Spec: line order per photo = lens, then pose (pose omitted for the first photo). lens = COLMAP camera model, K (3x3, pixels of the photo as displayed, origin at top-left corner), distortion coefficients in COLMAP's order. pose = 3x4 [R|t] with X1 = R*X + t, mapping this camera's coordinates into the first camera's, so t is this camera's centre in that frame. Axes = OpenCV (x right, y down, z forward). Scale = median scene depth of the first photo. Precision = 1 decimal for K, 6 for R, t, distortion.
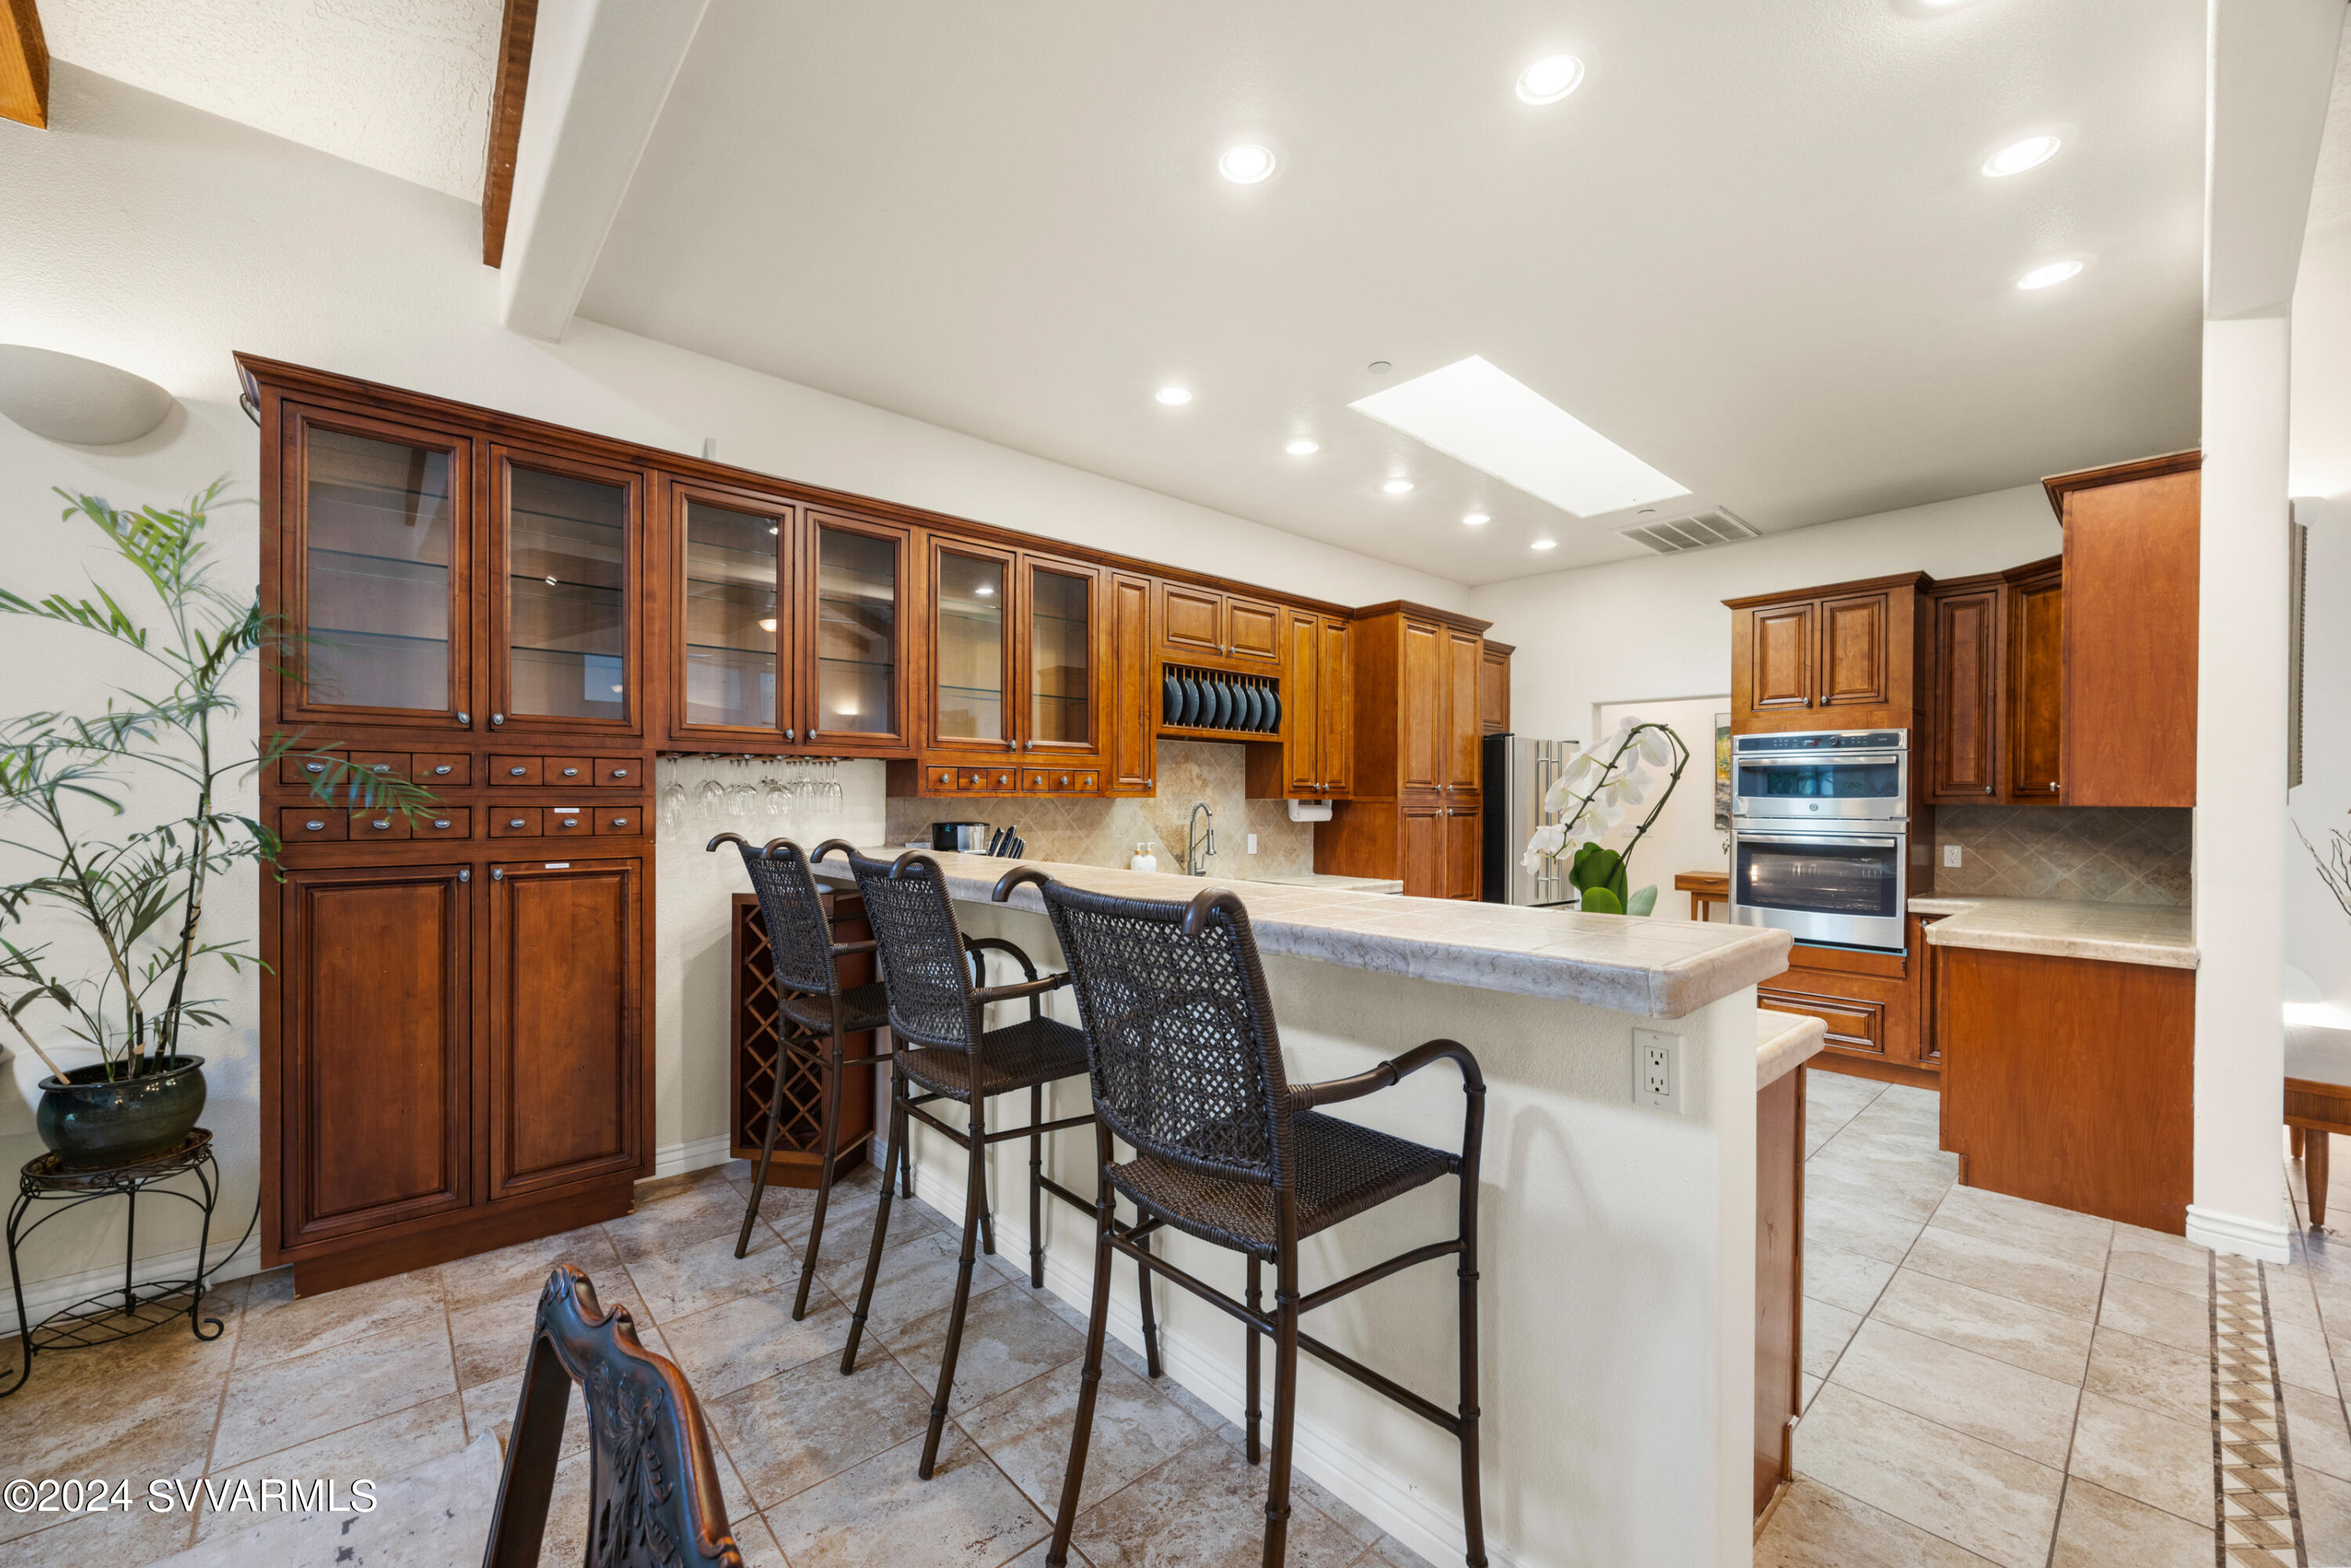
lens RADIAL K [[907.3, 0, 1167.0], [0, 907.3, 808.7], [0, 0, 1]] dist [-0.001697, -0.000103]
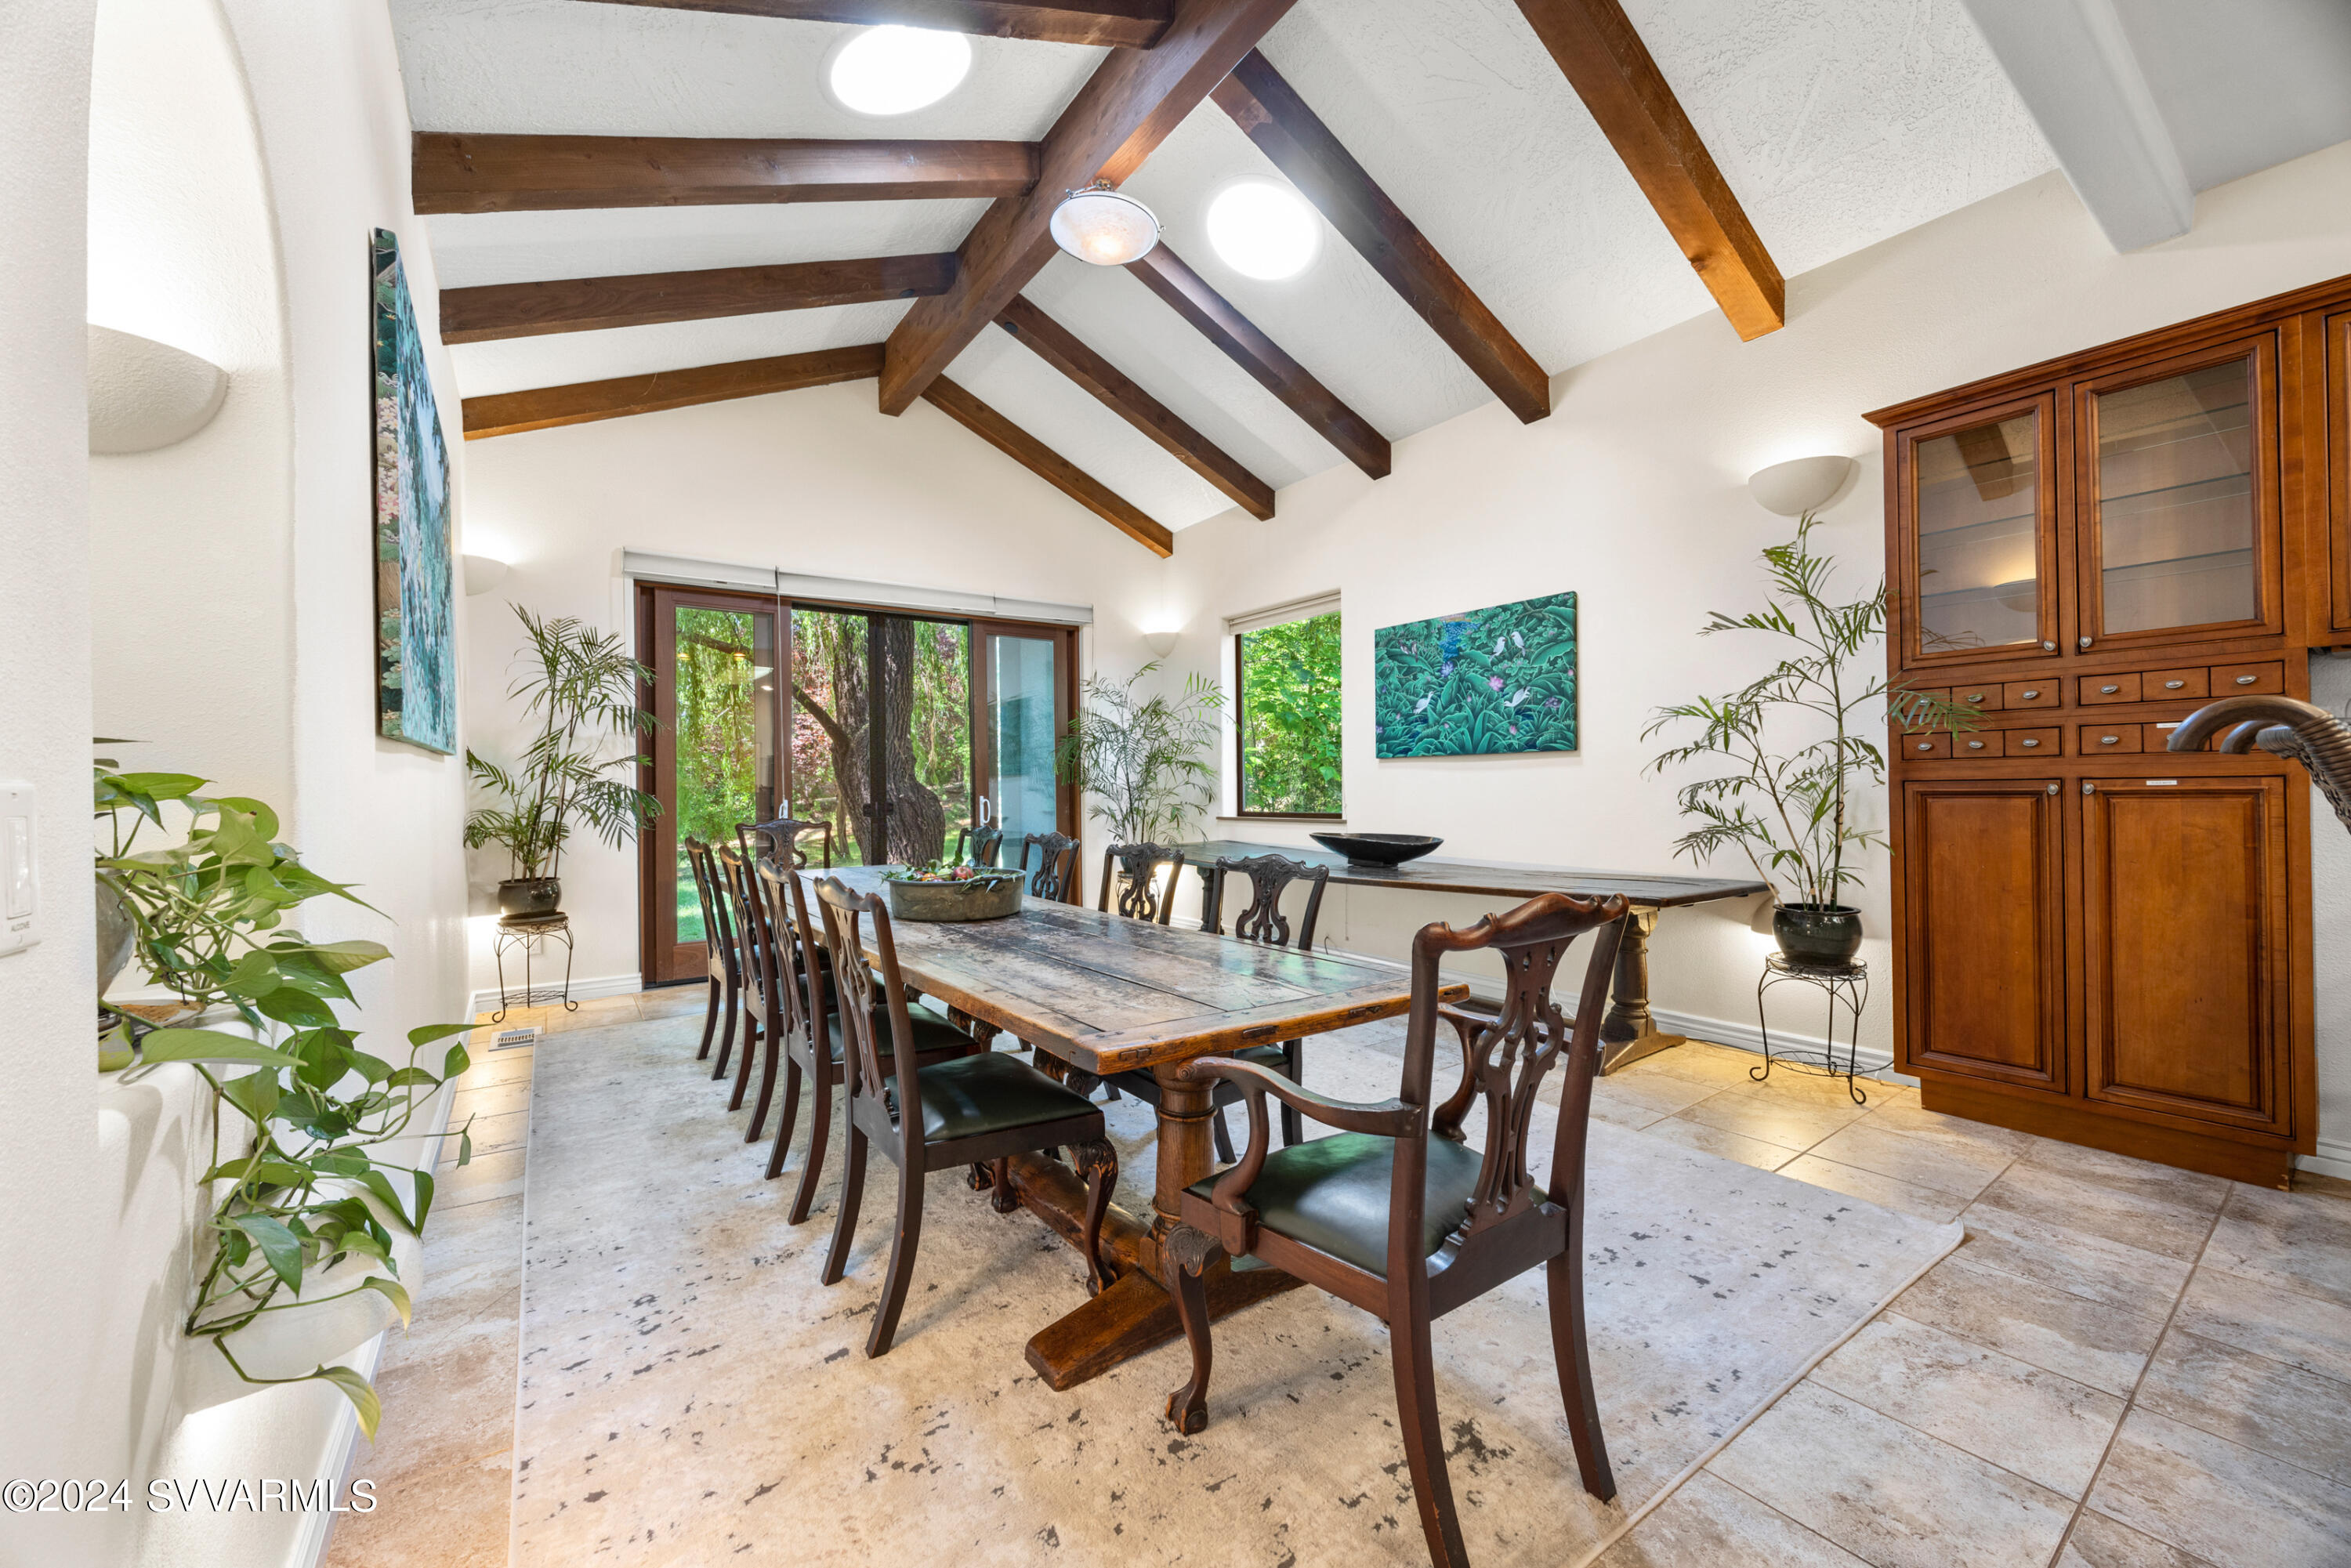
lens RADIAL K [[907.3, 0, 1165.7], [0, 907.3, 787.0], [0, 0, 1]] dist [-0.001697, -0.000103]
pose [[-0.102178, -0.006394, -0.994746, 0.420919], [0.009485, 0.999928, -0.007402, 0.068081], [0.994721, -0.010192, -0.102110, 0.041121]]
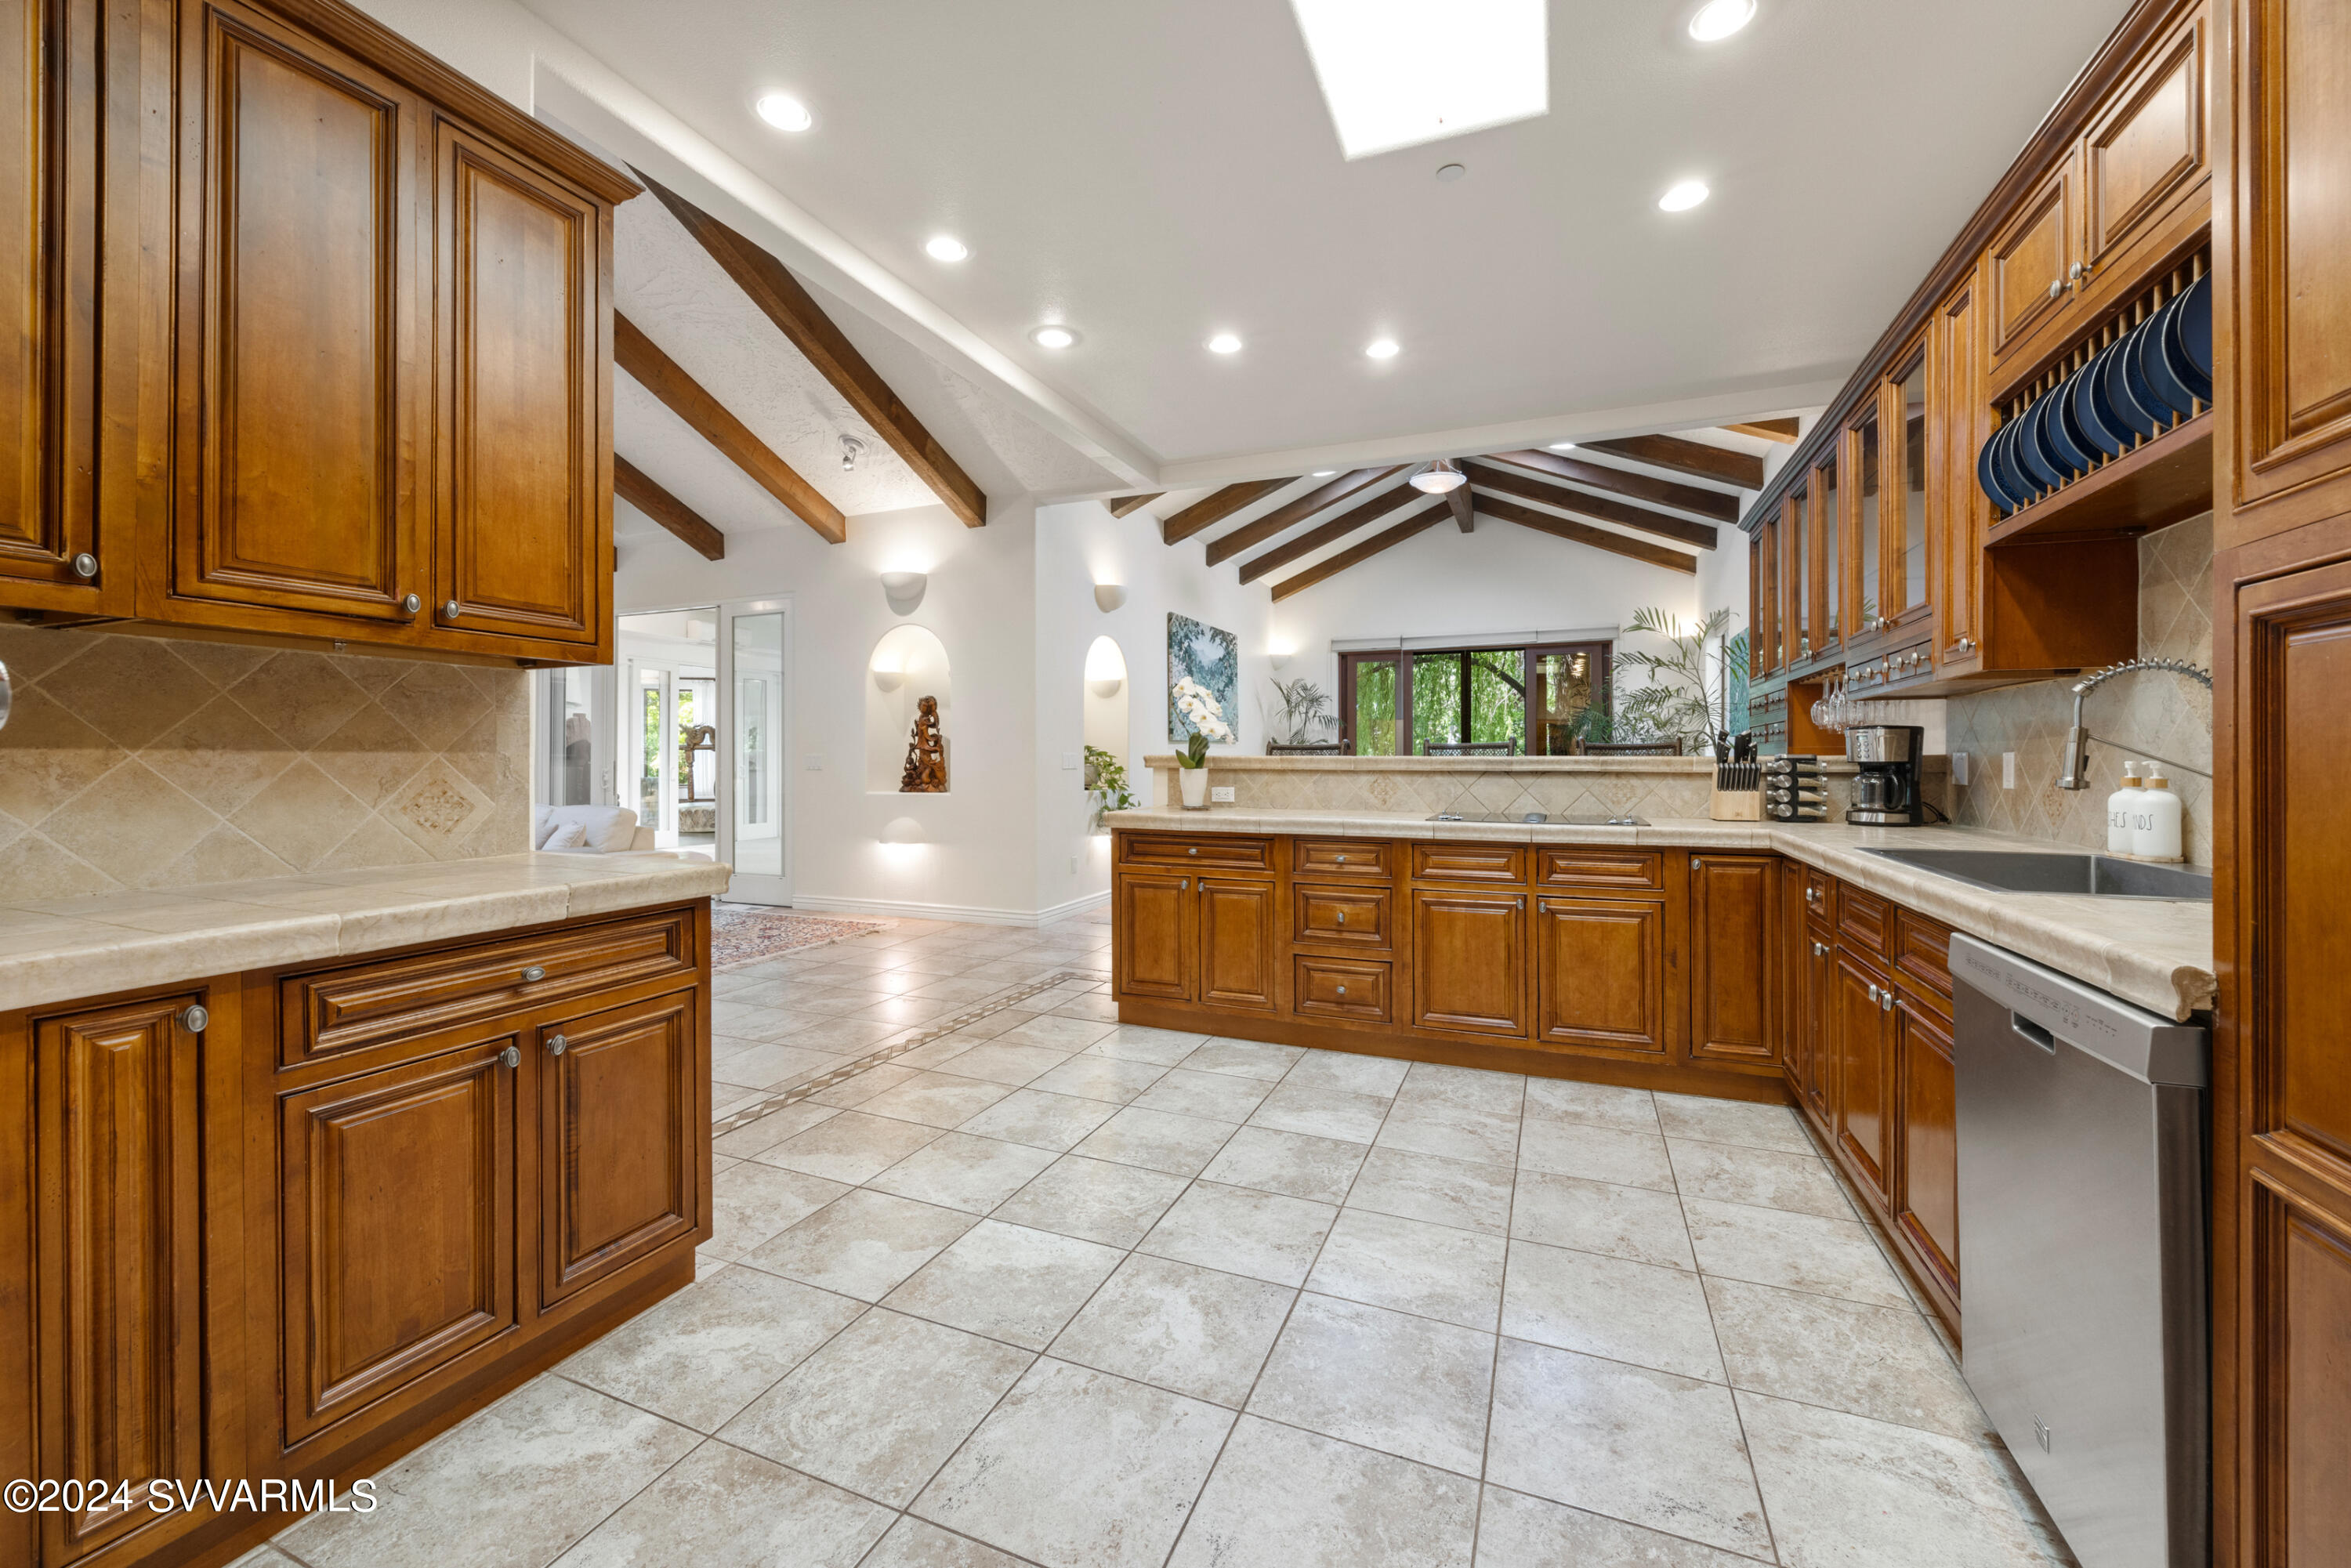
lens RADIAL K [[907.3, 0, 1178.2], [0, 907.3, 765.0], [0, 0, 1]] dist [-0.001697, -0.000103]
pose [[-0.898043, -0.002662, -0.439900, 0.957562], [-0.005496, 0.999972, 0.005169, 0.072568], [0.439874, 0.007059, -0.898032, 1.895145]]
